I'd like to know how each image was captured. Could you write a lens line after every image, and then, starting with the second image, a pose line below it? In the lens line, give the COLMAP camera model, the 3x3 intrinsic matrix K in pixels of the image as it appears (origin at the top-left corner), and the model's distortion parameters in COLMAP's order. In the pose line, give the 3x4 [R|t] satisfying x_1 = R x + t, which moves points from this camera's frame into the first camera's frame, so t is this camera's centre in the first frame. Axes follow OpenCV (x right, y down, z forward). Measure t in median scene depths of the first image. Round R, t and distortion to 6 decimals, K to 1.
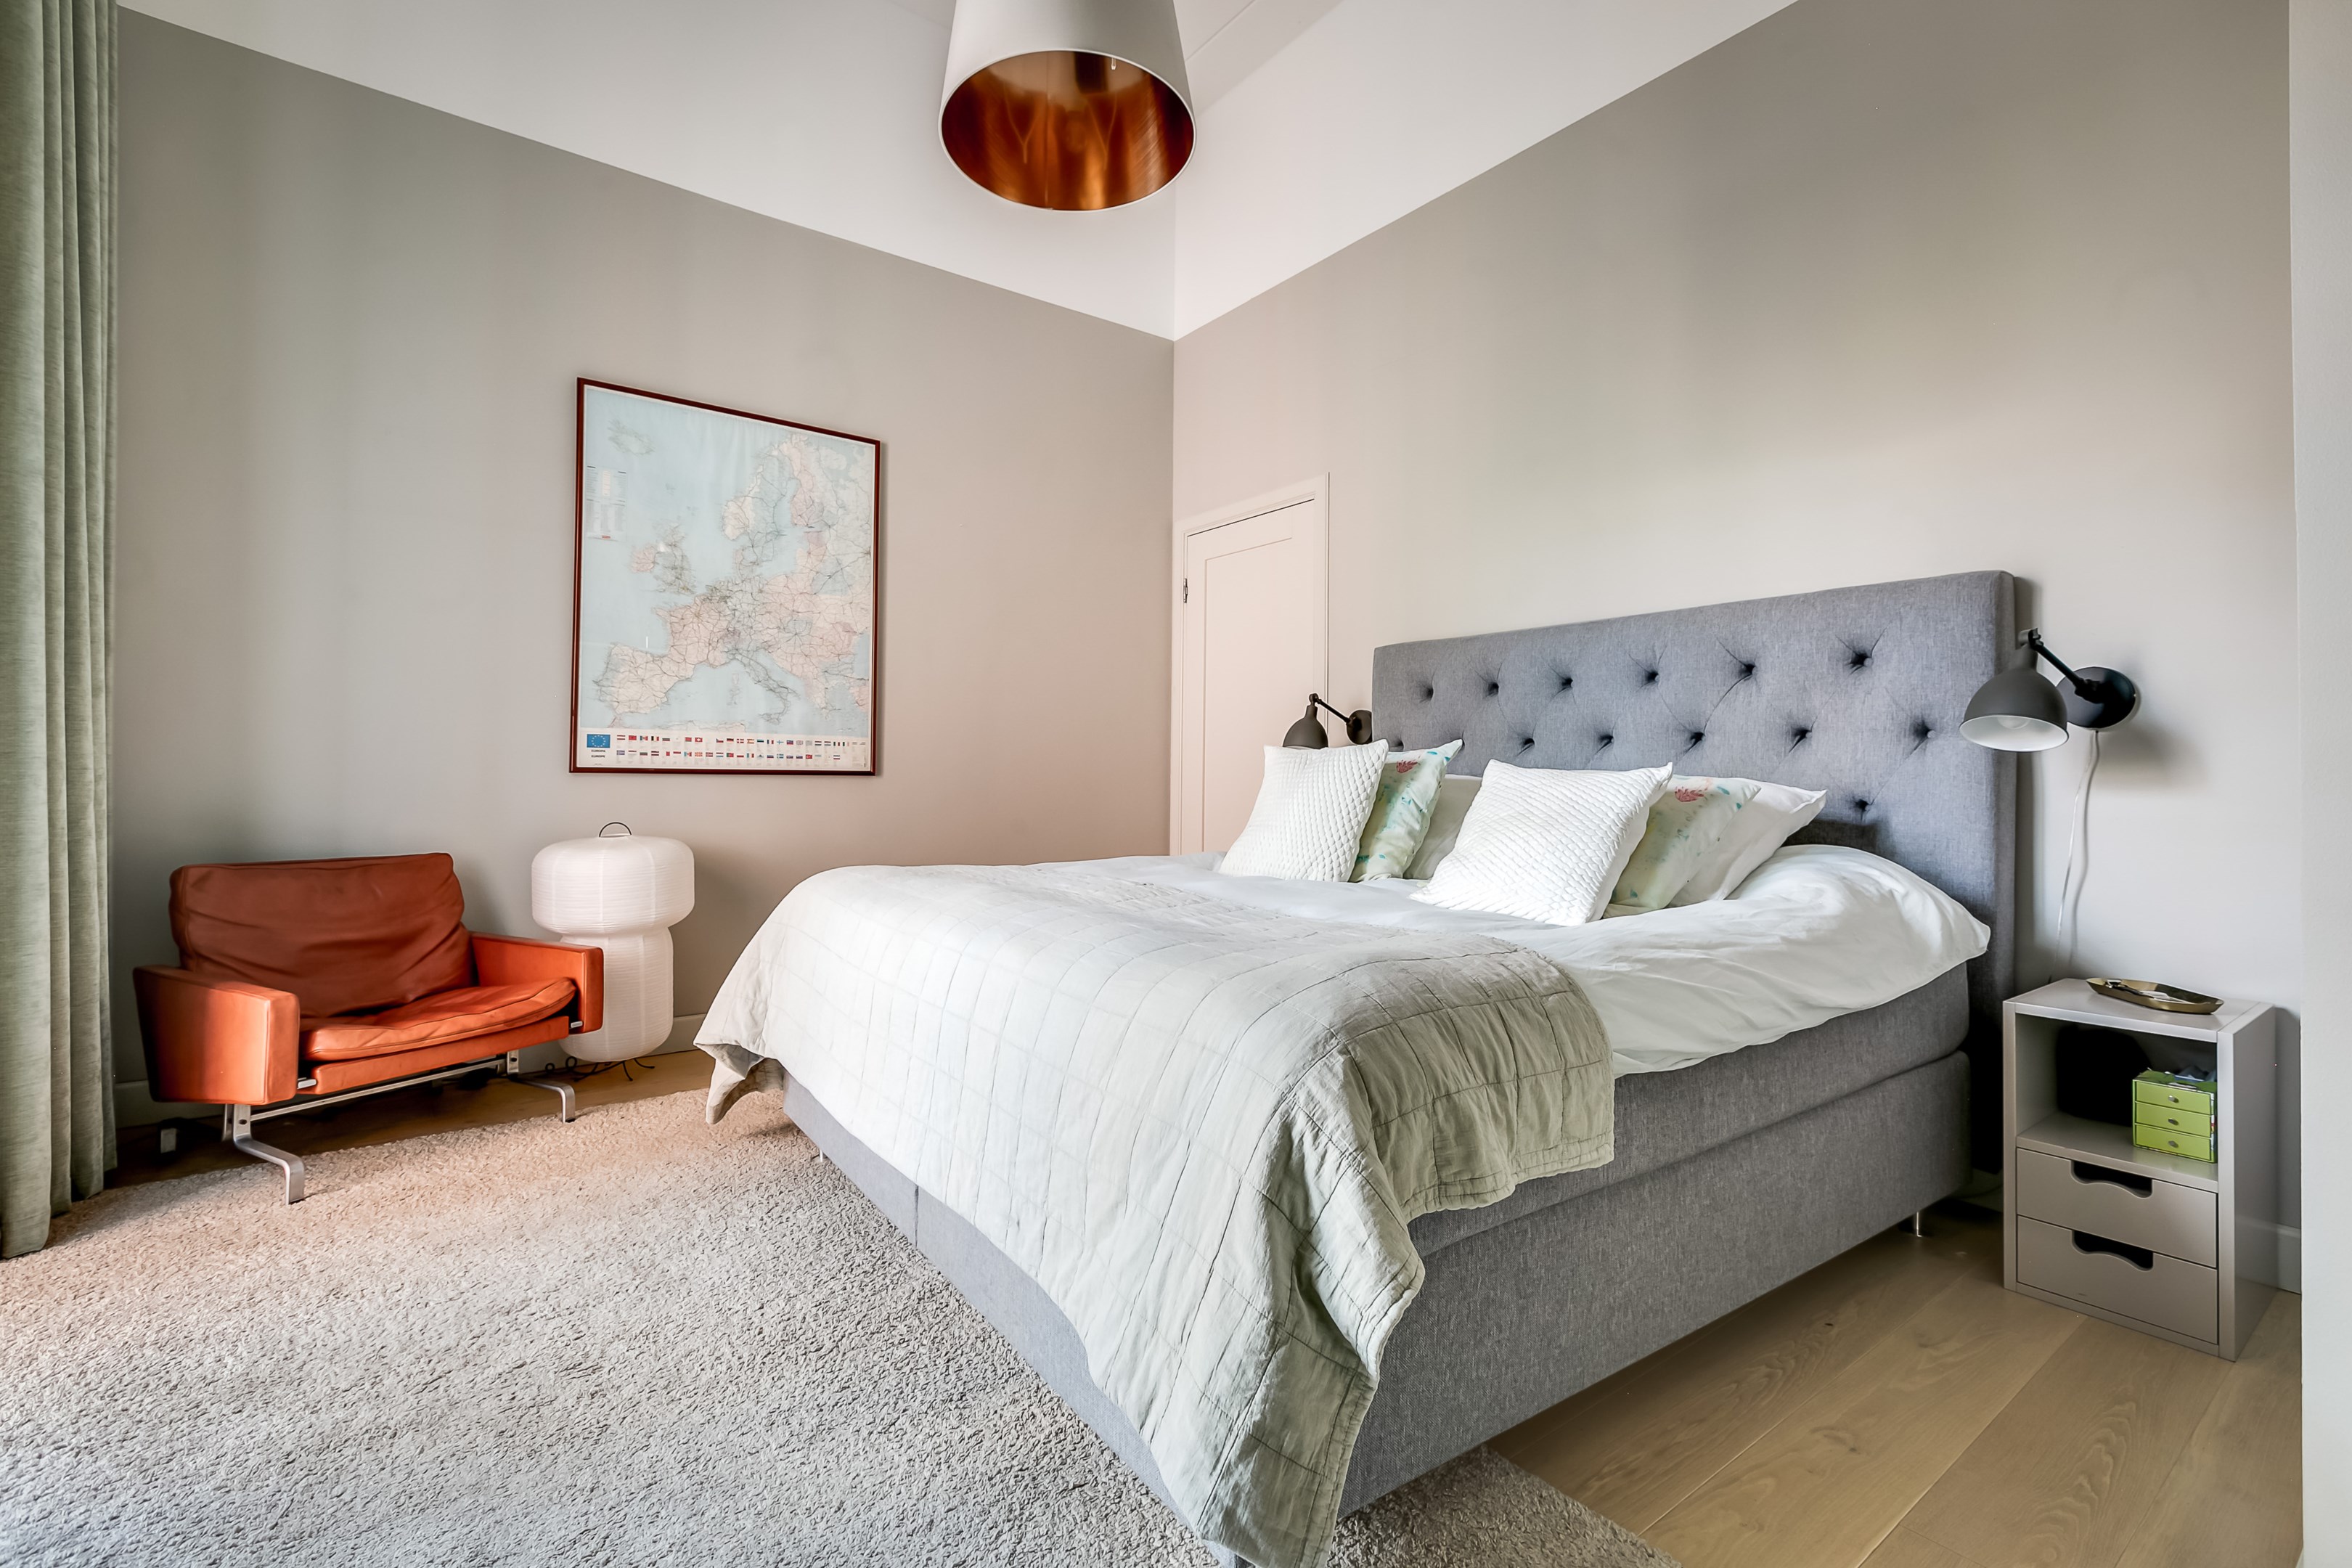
lens RADIAL K [[1051.7, 0, 1170.9], [0, 1051.7, 793.3], [0, 0, 1]] dist [0.001480, 0.000088]
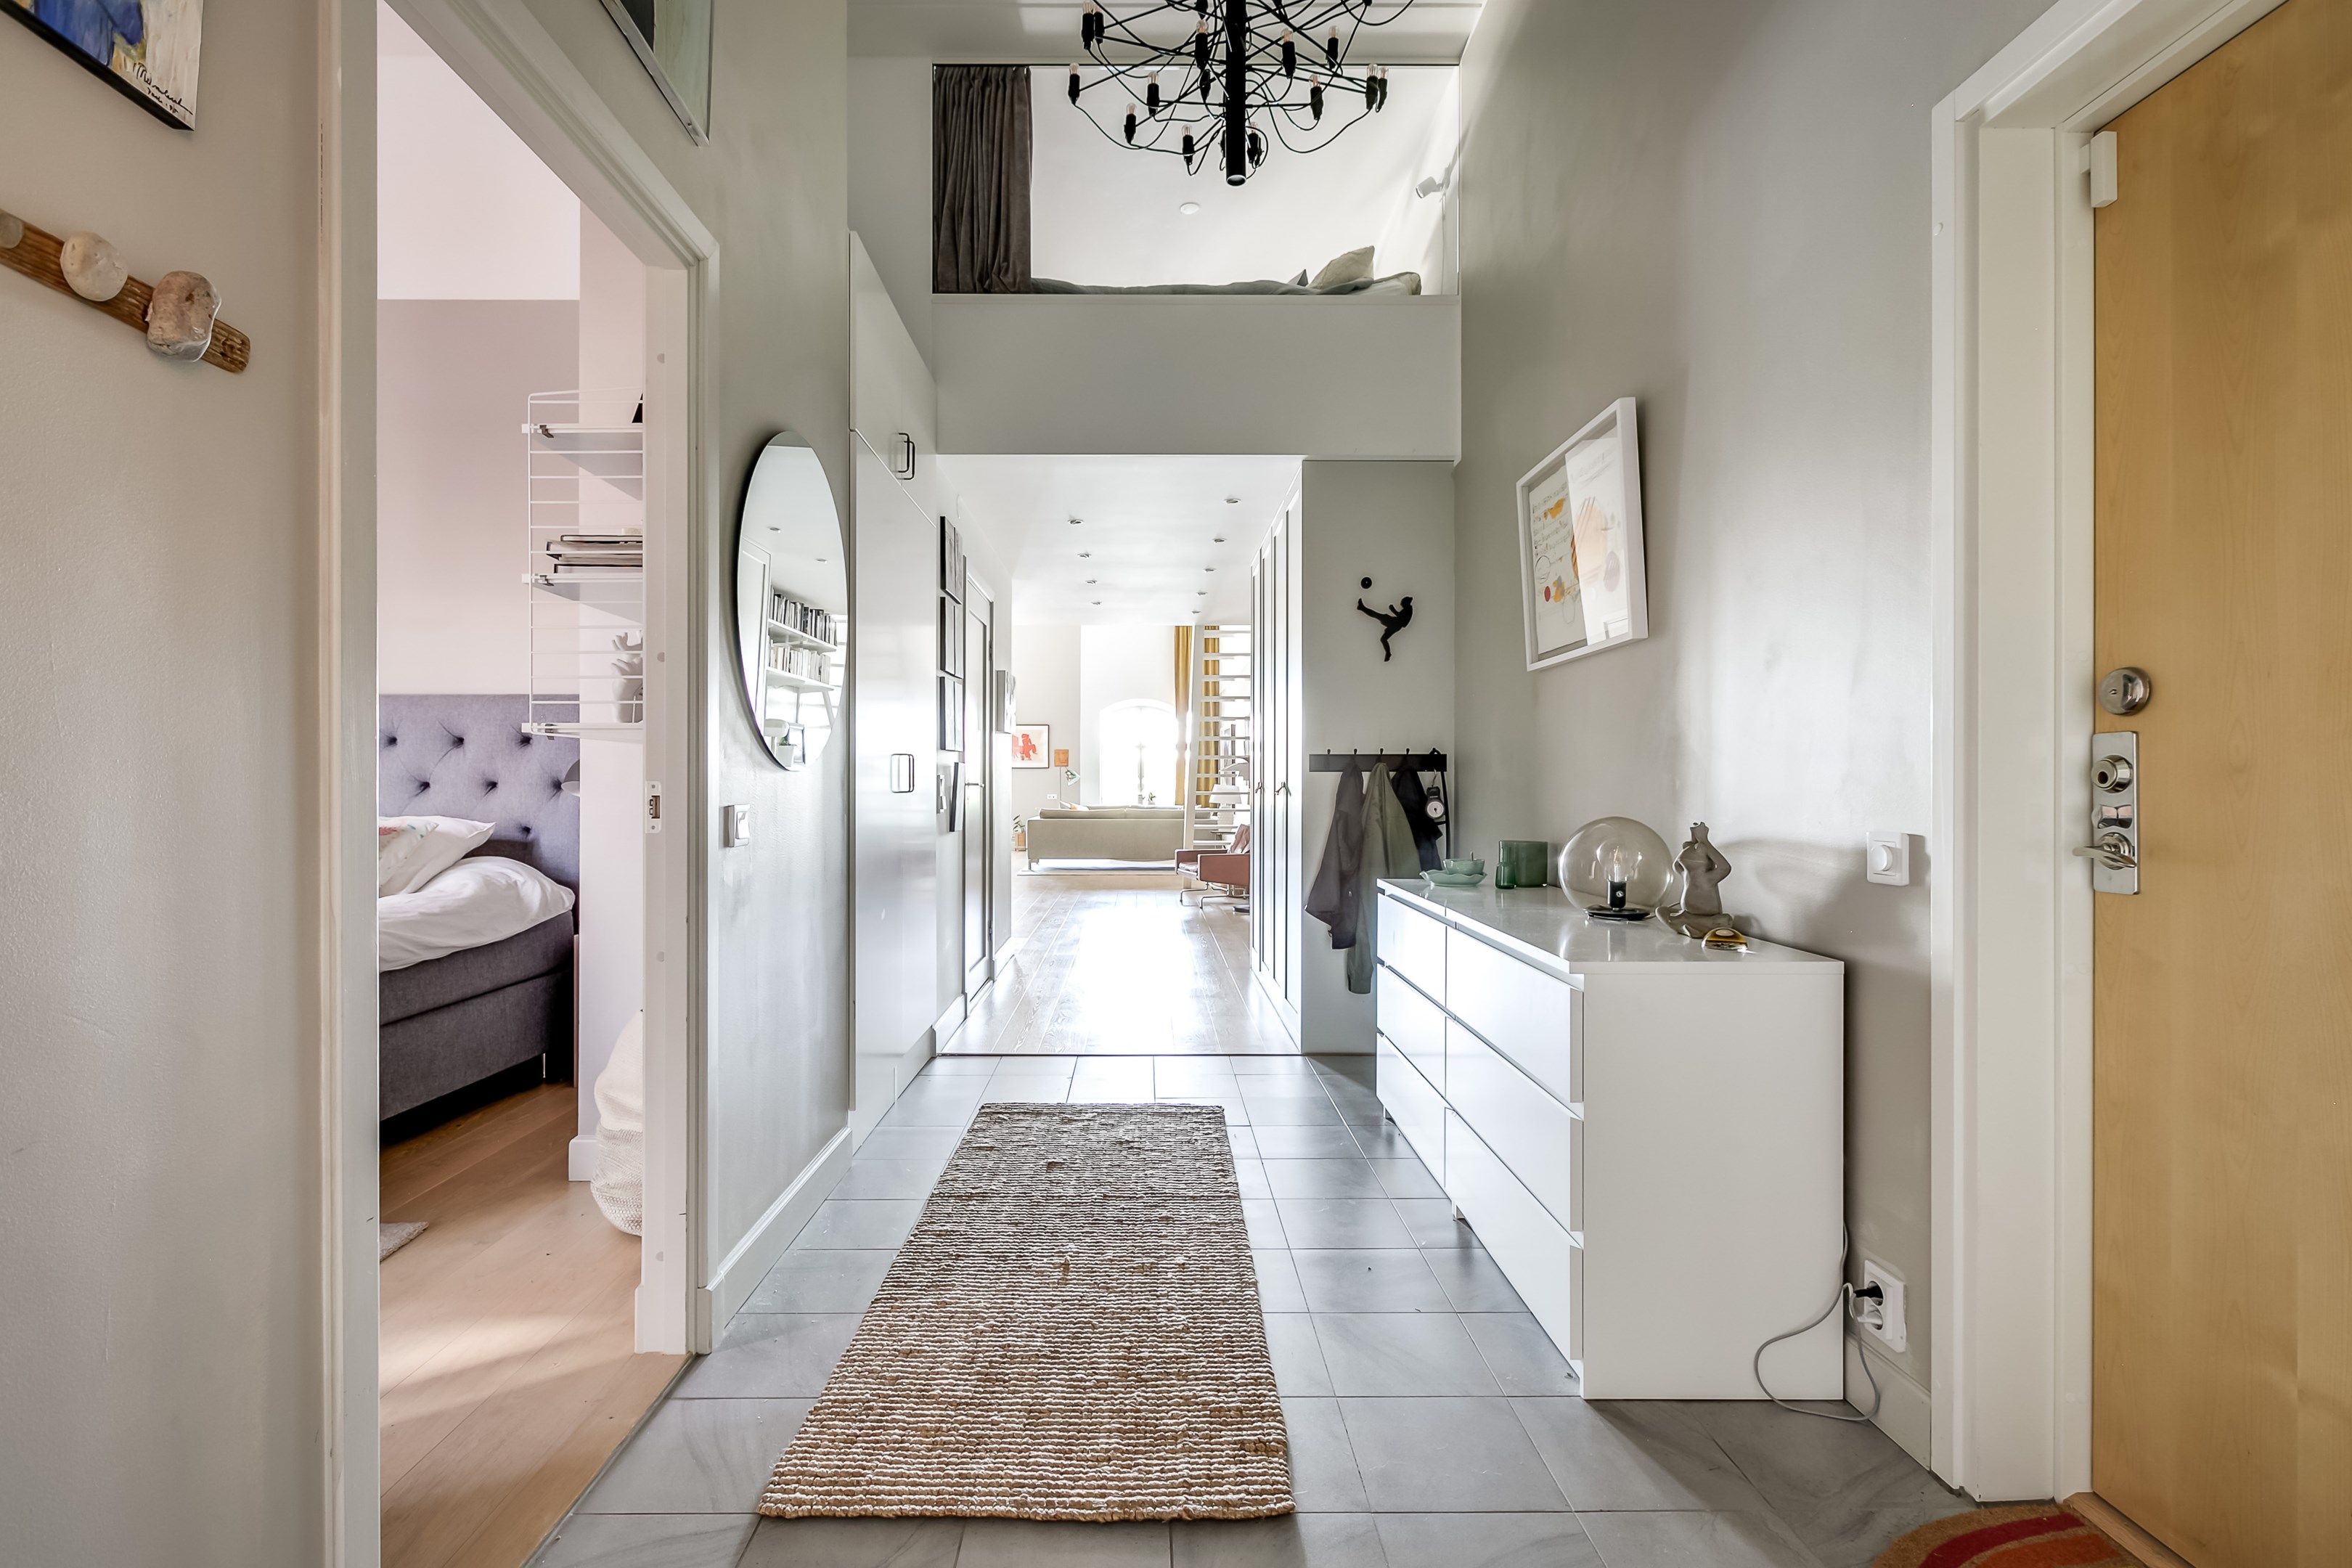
lens RADIAL K [[1051.7, 0, 1170.9], [0, 1051.7, 793.3], [0, 0, 1]] dist [0.001480, 0.000088]
pose [[0.584991, -0.015200, 0.810898, -0.082320], [0.017999, 0.999821, 0.005756, -0.037106], [-0.810840, 0.011228, 0.585160, -0.769340]]
